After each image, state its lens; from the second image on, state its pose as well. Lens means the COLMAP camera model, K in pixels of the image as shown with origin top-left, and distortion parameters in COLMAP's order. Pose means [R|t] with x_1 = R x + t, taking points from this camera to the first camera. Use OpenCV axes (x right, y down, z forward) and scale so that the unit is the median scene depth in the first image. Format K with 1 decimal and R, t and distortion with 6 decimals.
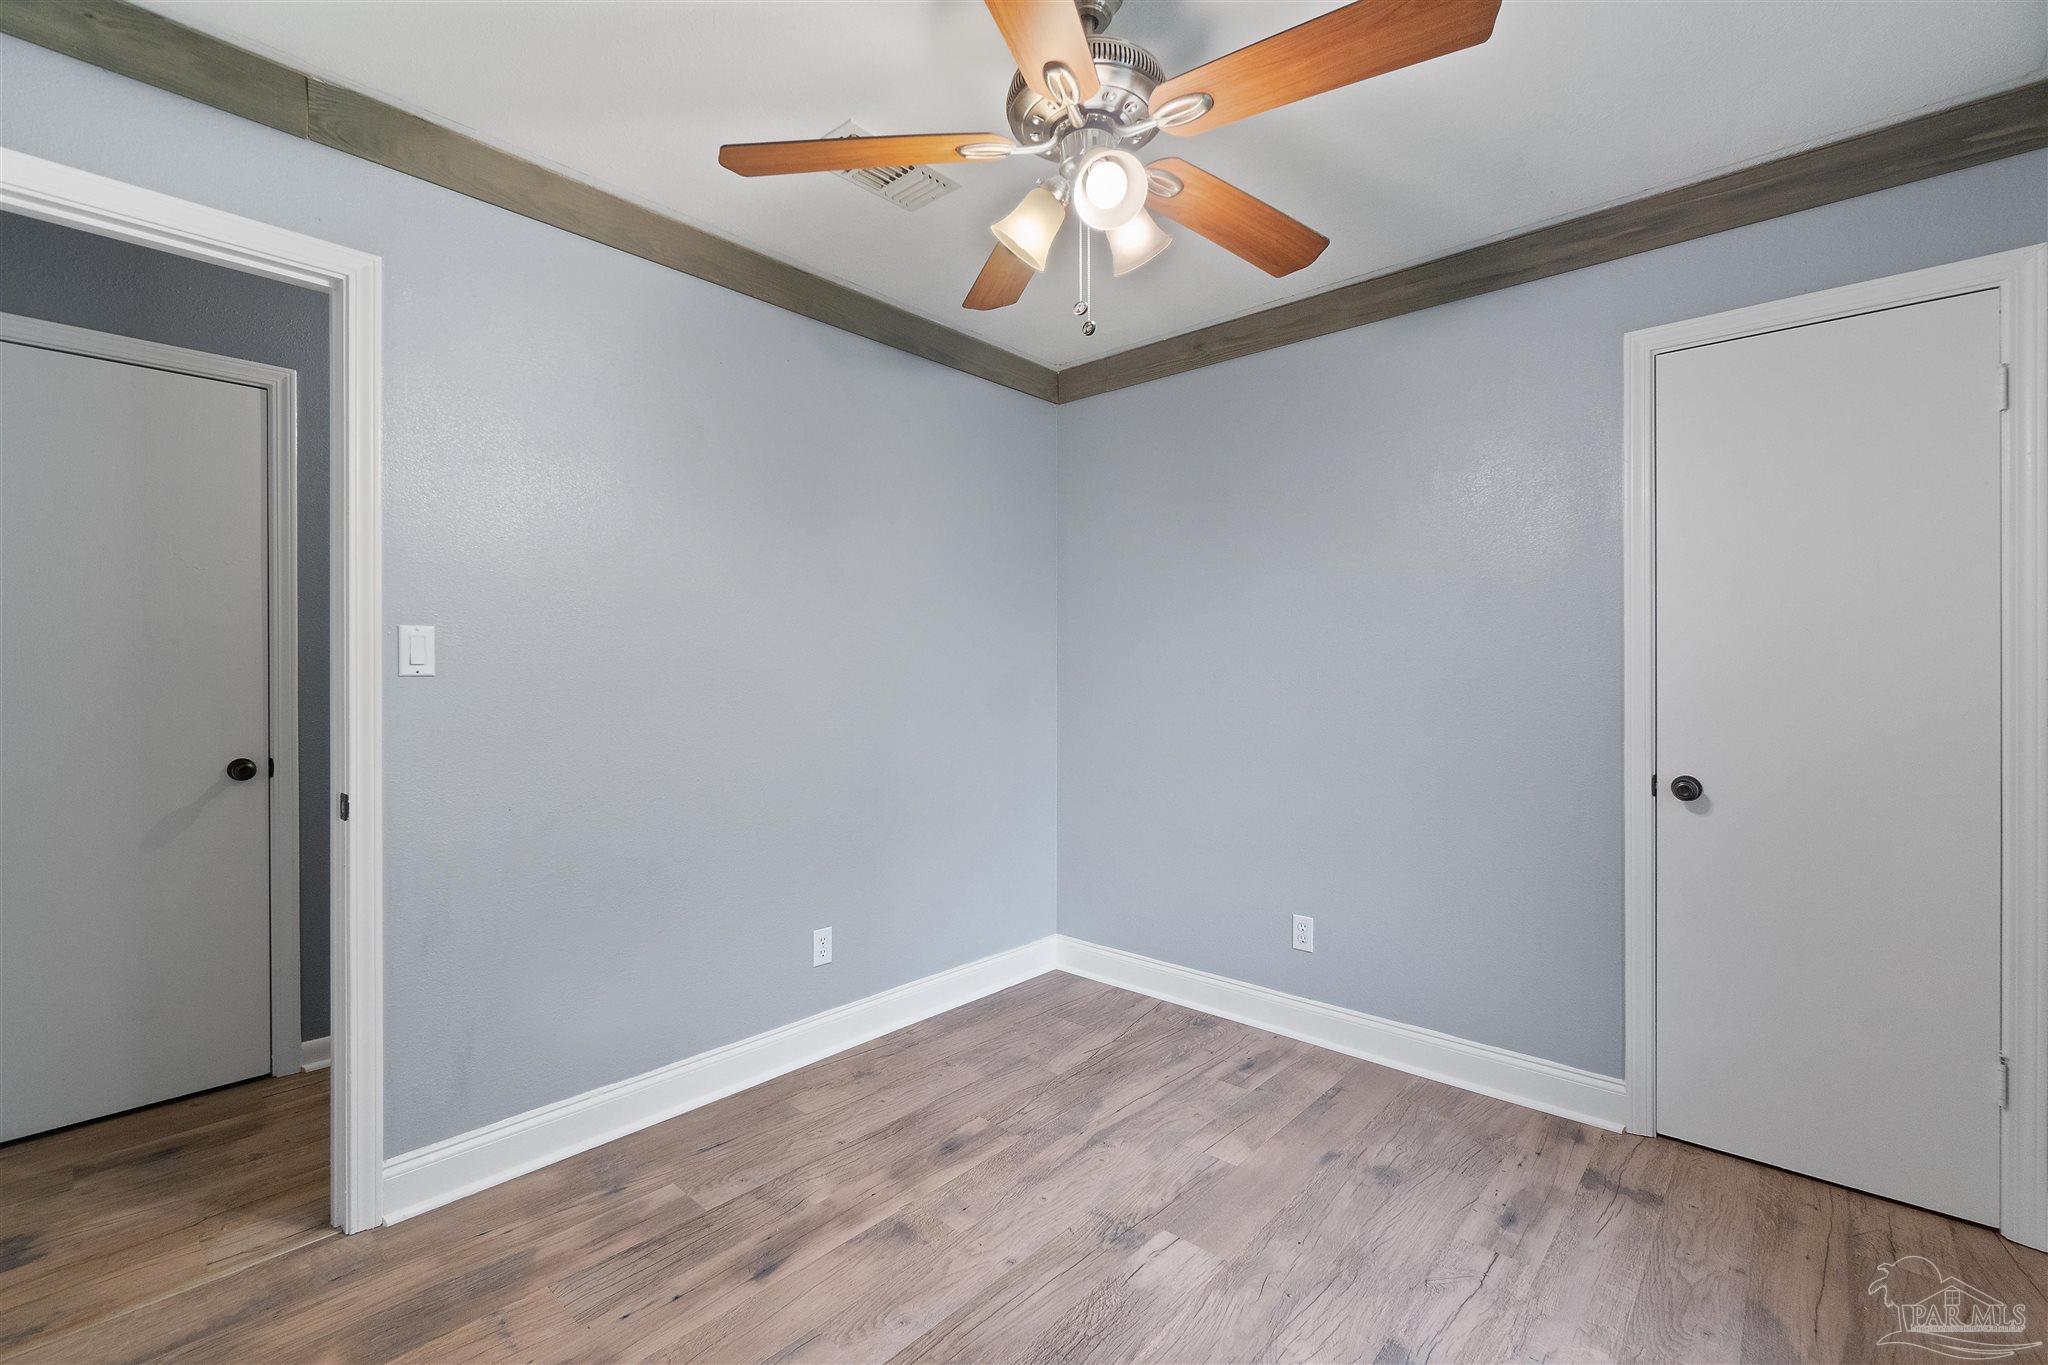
lens RADIAL K [[877.3, 0, 1015.5], [0, 877.3, 686.0], [0, 0, 1]] dist [-0.002808, 0.000804]
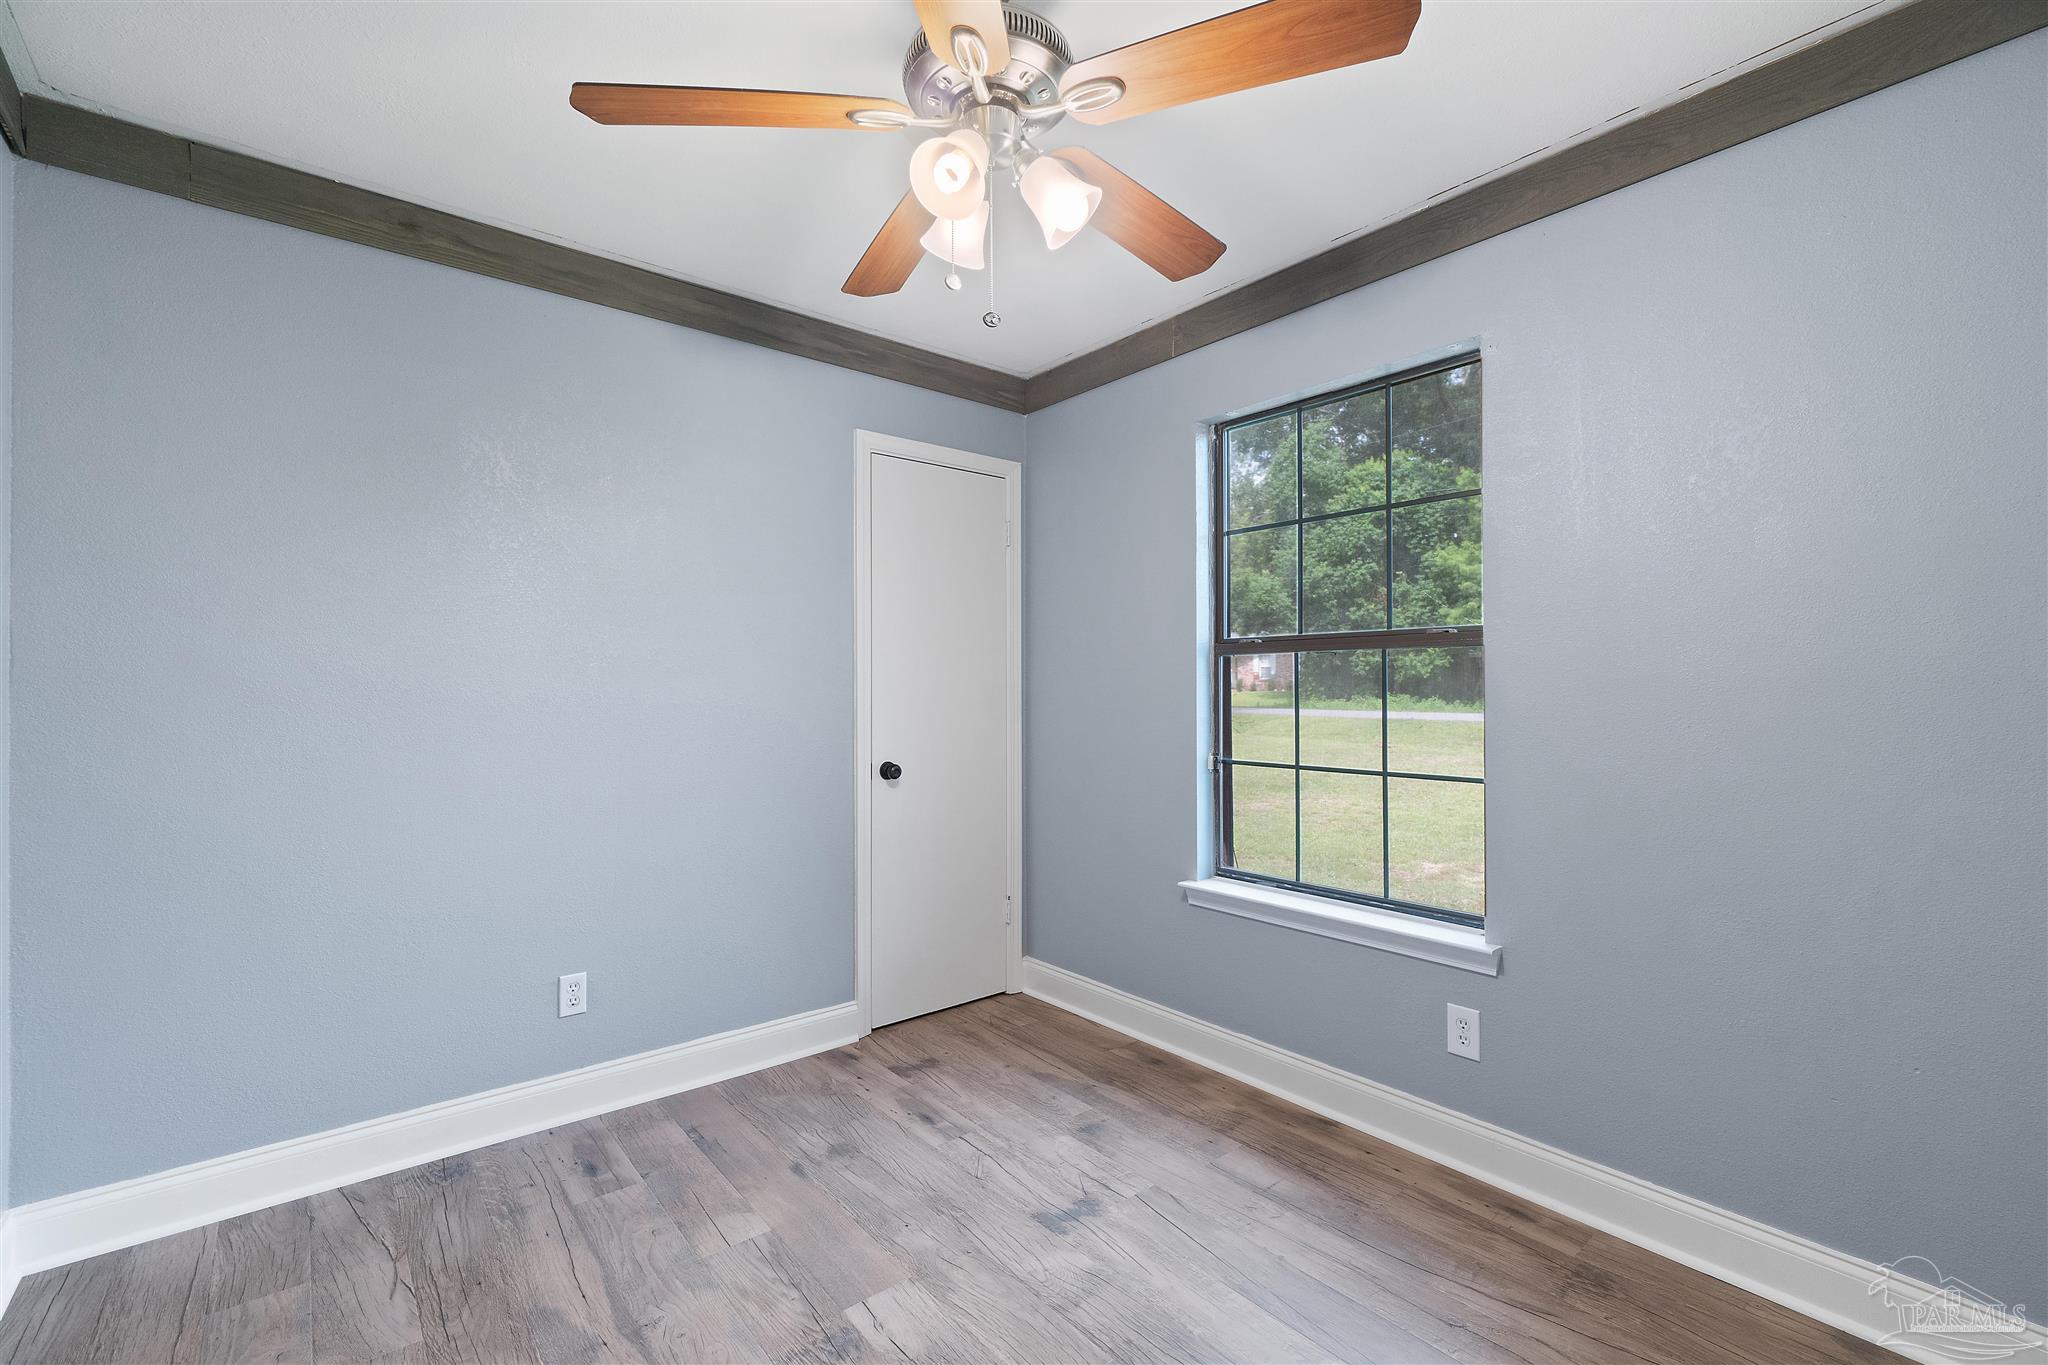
lens RADIAL K [[880.8, 0, 1024.0], [0, 880.8, 682.5], [0, 0, 1]] dist [-0.001968, -0.000089]
pose [[0.151137, 0.006904, 0.988489, -0.581072], [0.013763, 0.999864, -0.009088, -0.005584], [-0.988417, 0.014979, 0.151021, 0.567205]]
